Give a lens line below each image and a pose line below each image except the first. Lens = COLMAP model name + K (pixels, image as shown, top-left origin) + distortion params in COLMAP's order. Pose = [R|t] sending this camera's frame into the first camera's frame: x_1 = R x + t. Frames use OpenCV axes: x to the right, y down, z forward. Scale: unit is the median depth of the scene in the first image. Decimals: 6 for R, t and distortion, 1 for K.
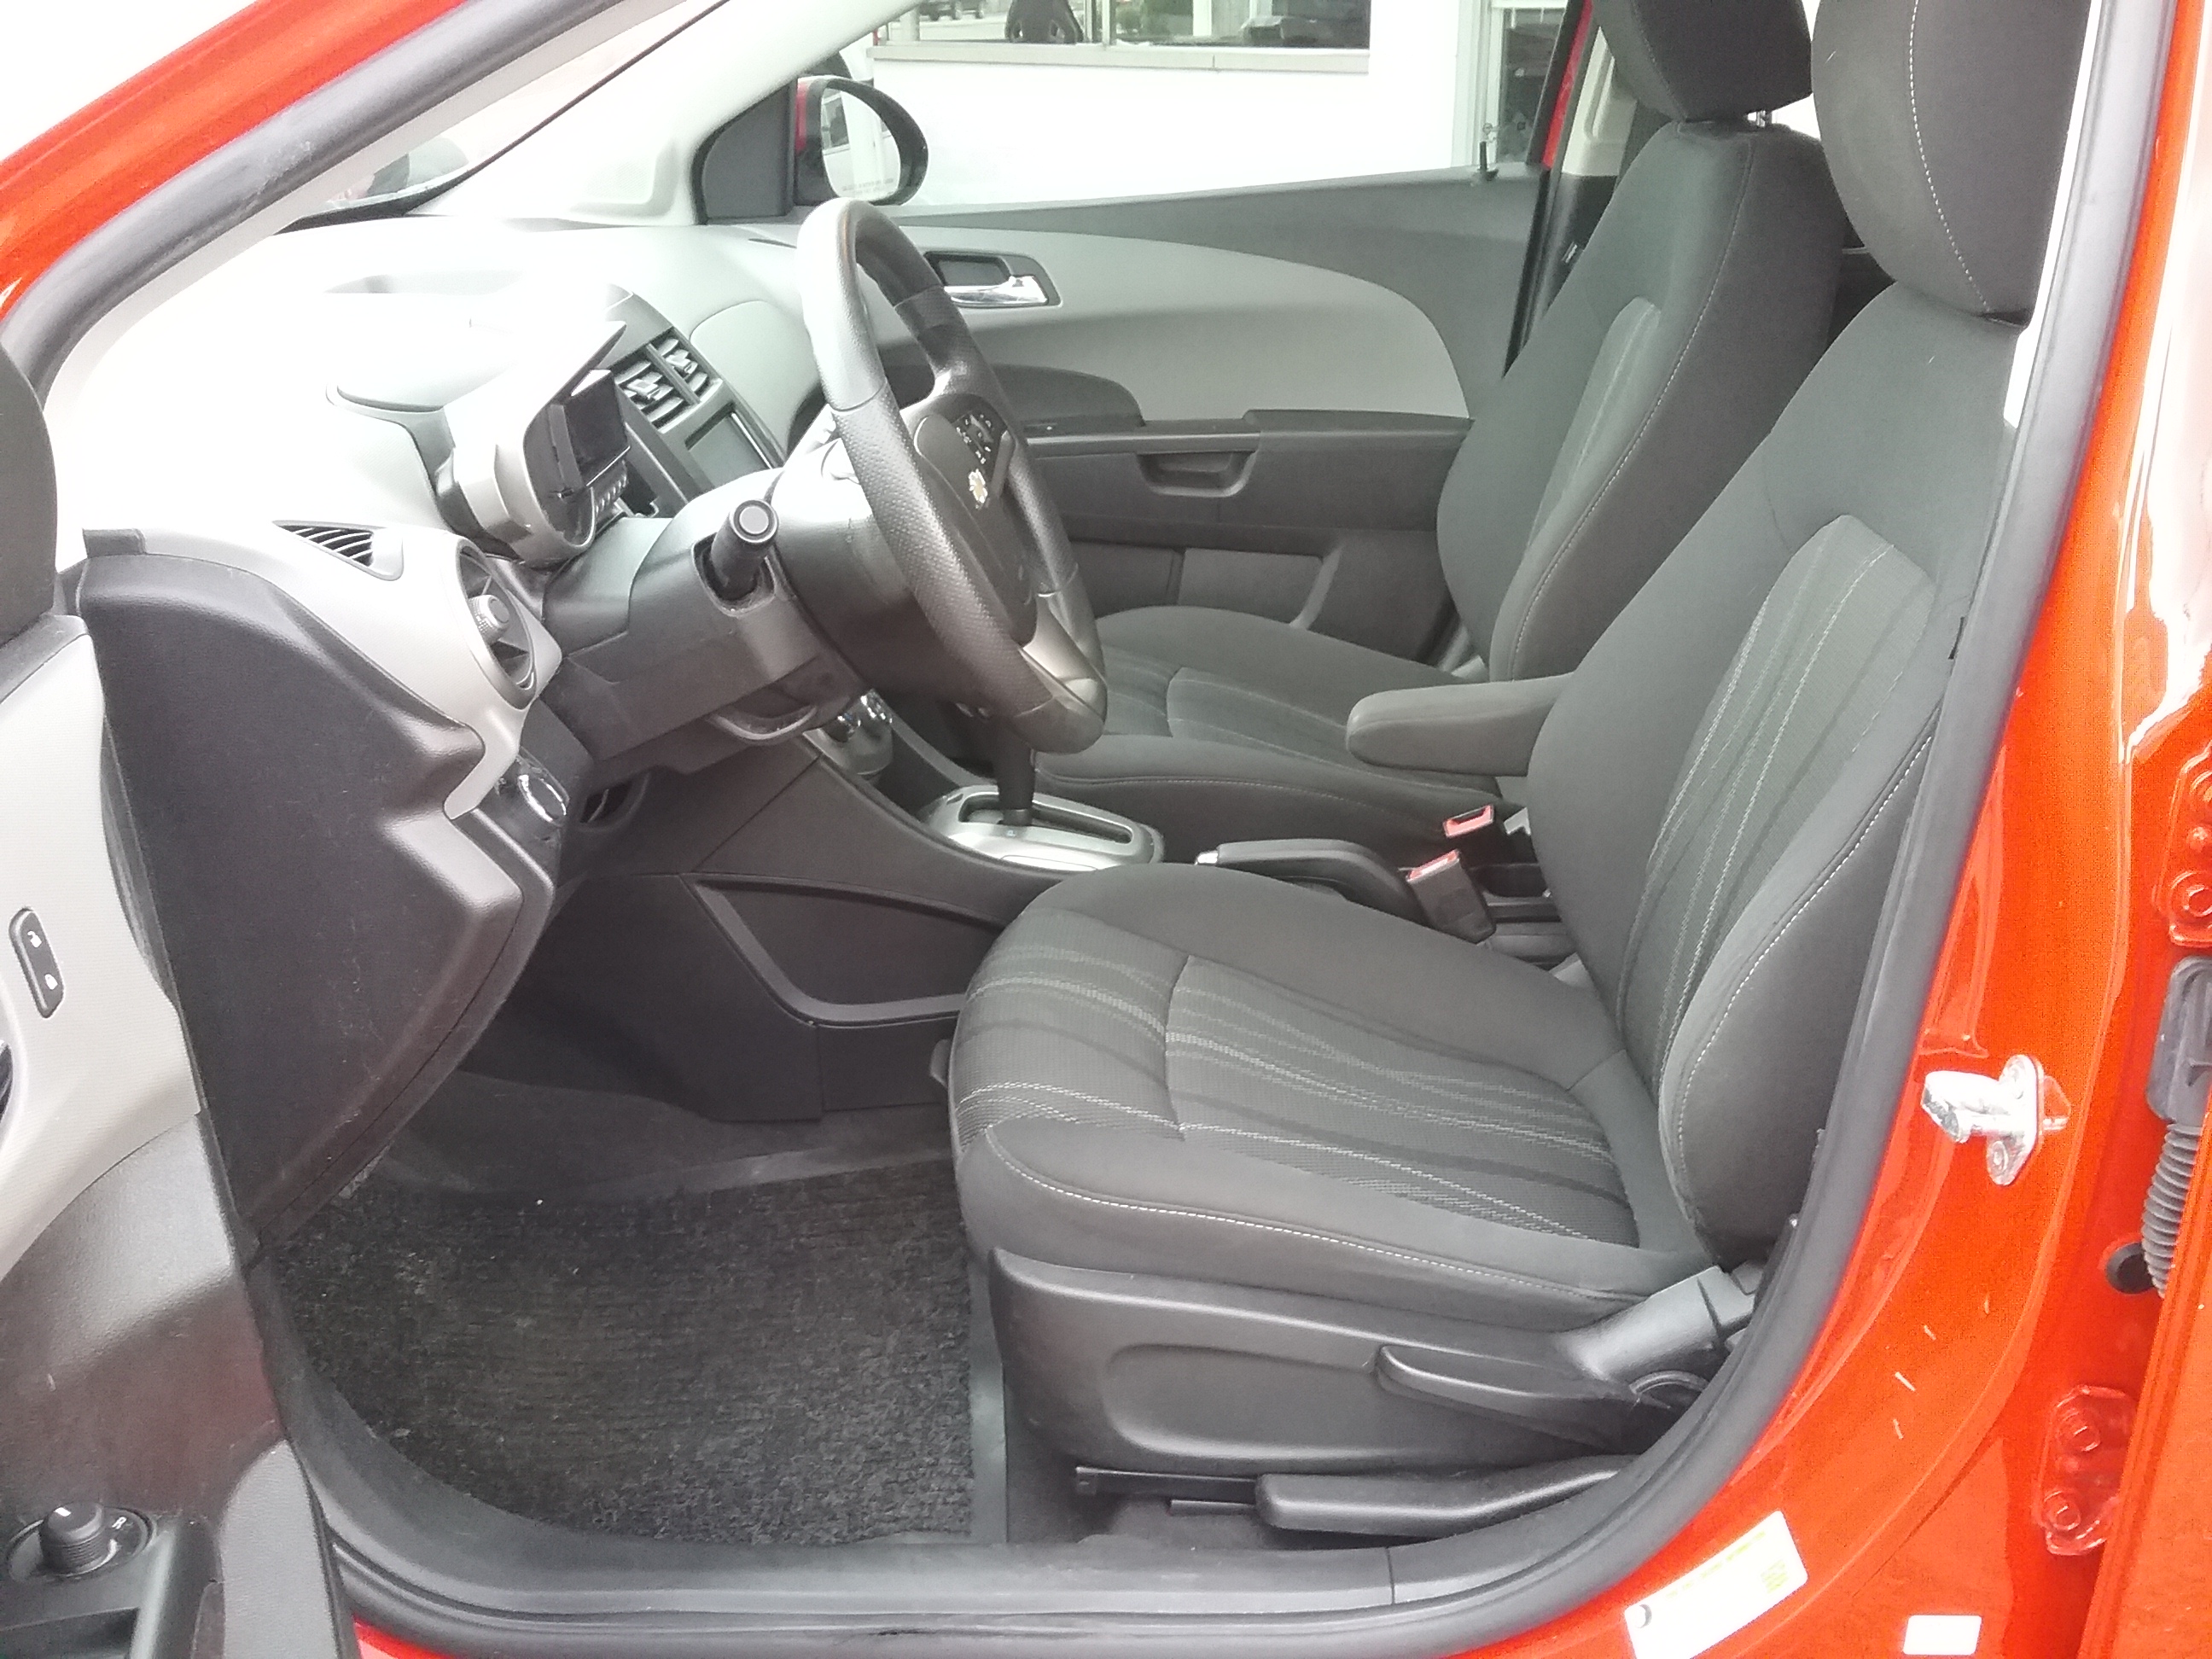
lens RADIAL K [[2044.5, 0, 1120.1], [0, 2044.5, 814.7], [0, 0, 1]] dist [0.009328, 0.000000]
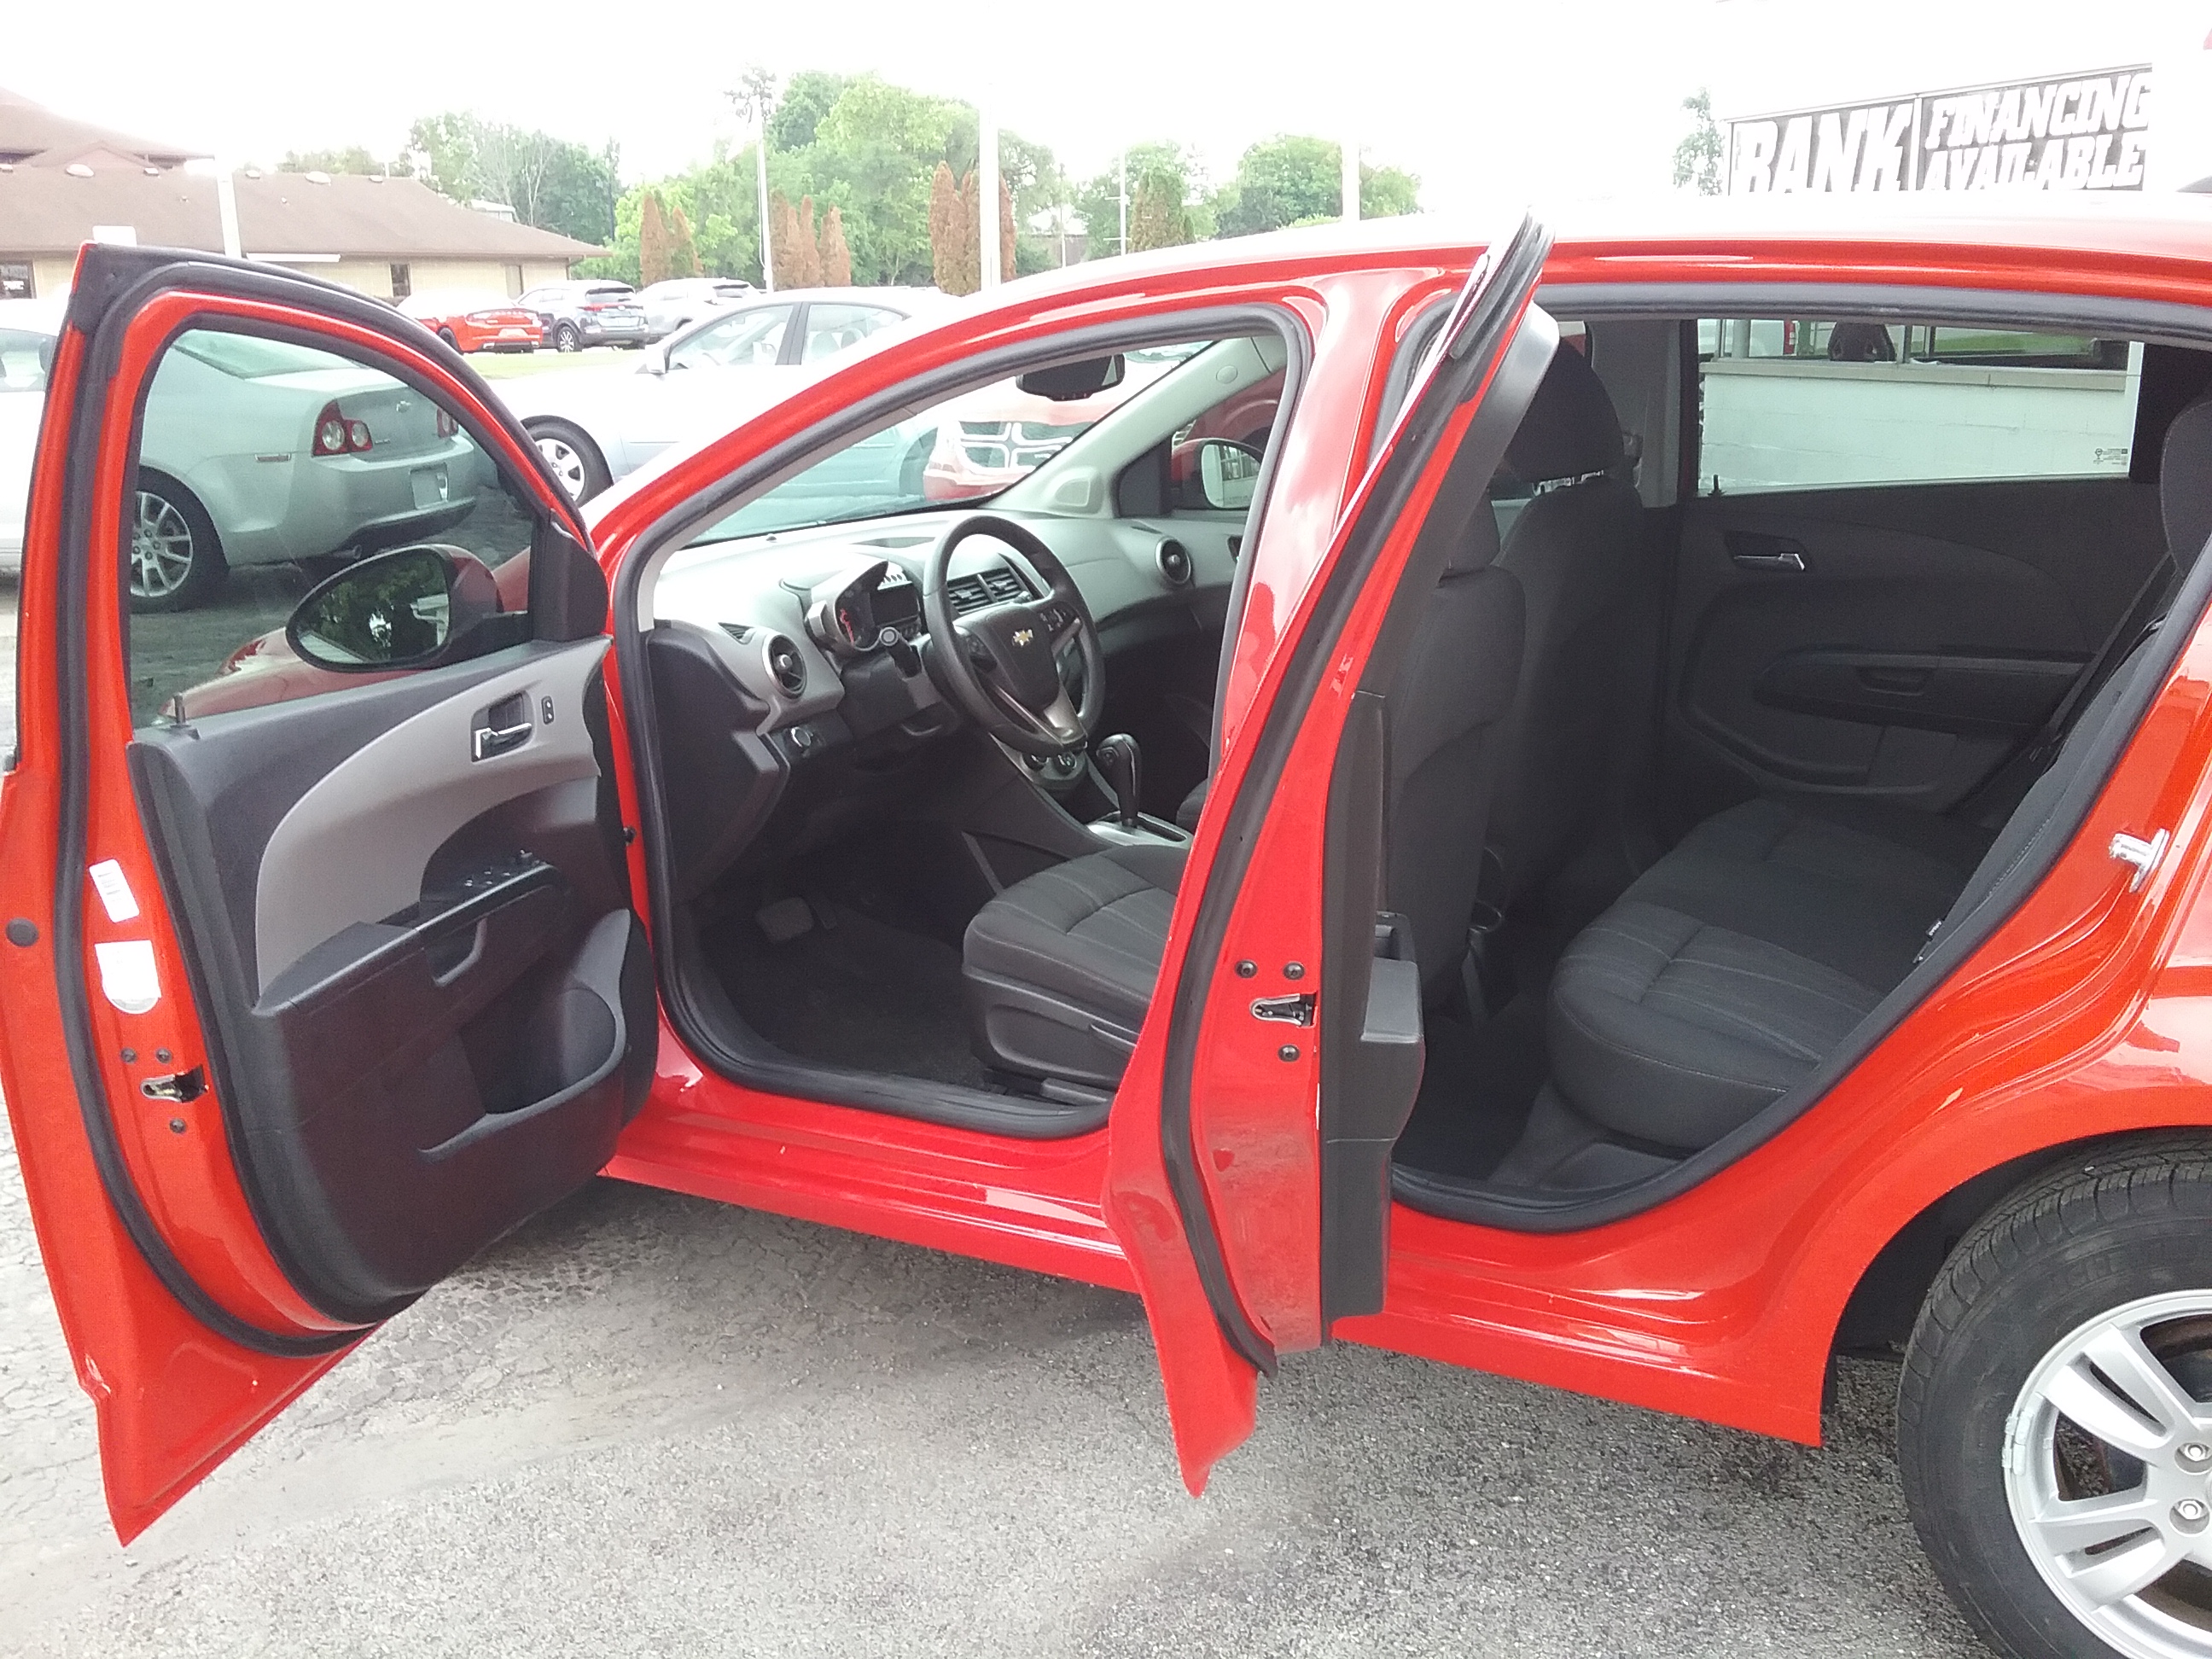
lens RADIAL K [[2044.5, 0, 1121.4], [0, 2044.5, 849.7], [0, 0, 1]] dist [0.009328, 0.000000]
pose [[0.881270, 0.103475, -0.461146, 1.299822], [-0.155397, 0.984927, -0.075966, 0.269766], [0.446334, 0.138608, 0.884067, -1.094344]]
